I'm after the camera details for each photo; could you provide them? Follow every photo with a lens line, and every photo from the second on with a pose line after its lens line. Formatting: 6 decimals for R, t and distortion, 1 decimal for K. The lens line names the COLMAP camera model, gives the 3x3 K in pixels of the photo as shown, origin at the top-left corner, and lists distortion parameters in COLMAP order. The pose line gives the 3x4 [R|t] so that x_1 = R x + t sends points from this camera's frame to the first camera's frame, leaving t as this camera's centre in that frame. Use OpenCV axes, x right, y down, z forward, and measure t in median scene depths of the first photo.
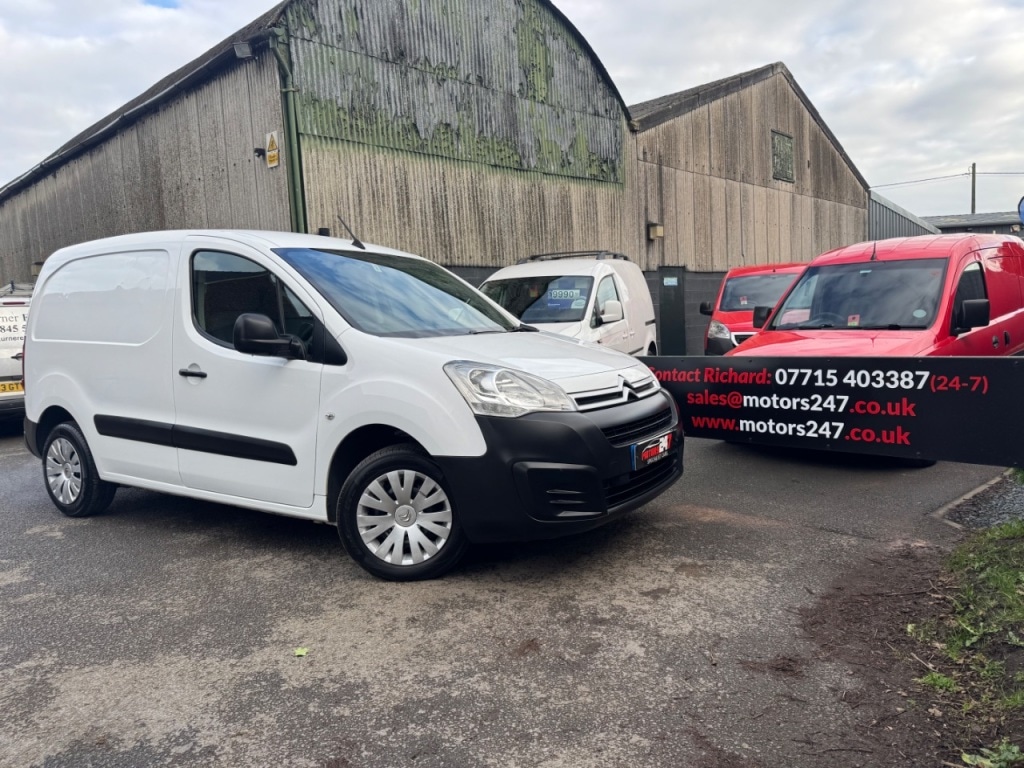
lens RADIAL K [[723.9, 0, 506.6], [0, 723.9, 380.2], [0, 0, 1]] dist [0.040140, -0.047076]
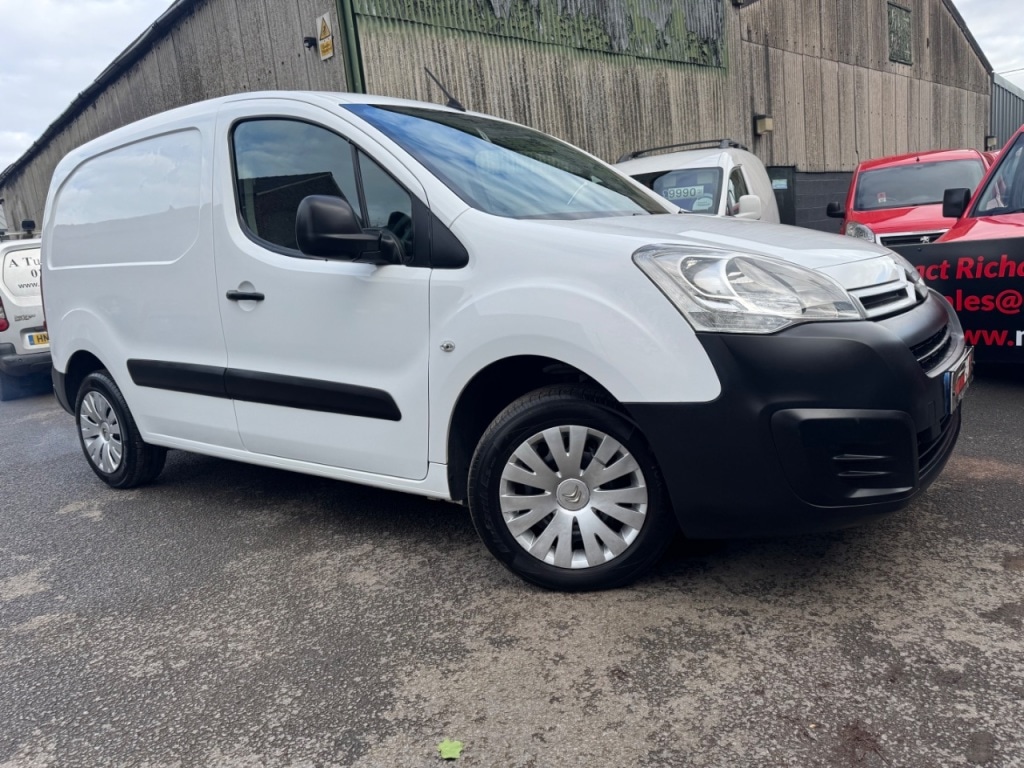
lens RADIAL K [[723.9, 0, 513.9], [0, 723.9, 384.4], [0, 0, 1]] dist [0.040140, -0.047076]
pose [[0.996453, -0.036891, -0.075631, -0.056826], [0.043943, 0.994620, 0.093806, 0.010570], [0.071764, -0.096797, 0.992714, 0.146701]]
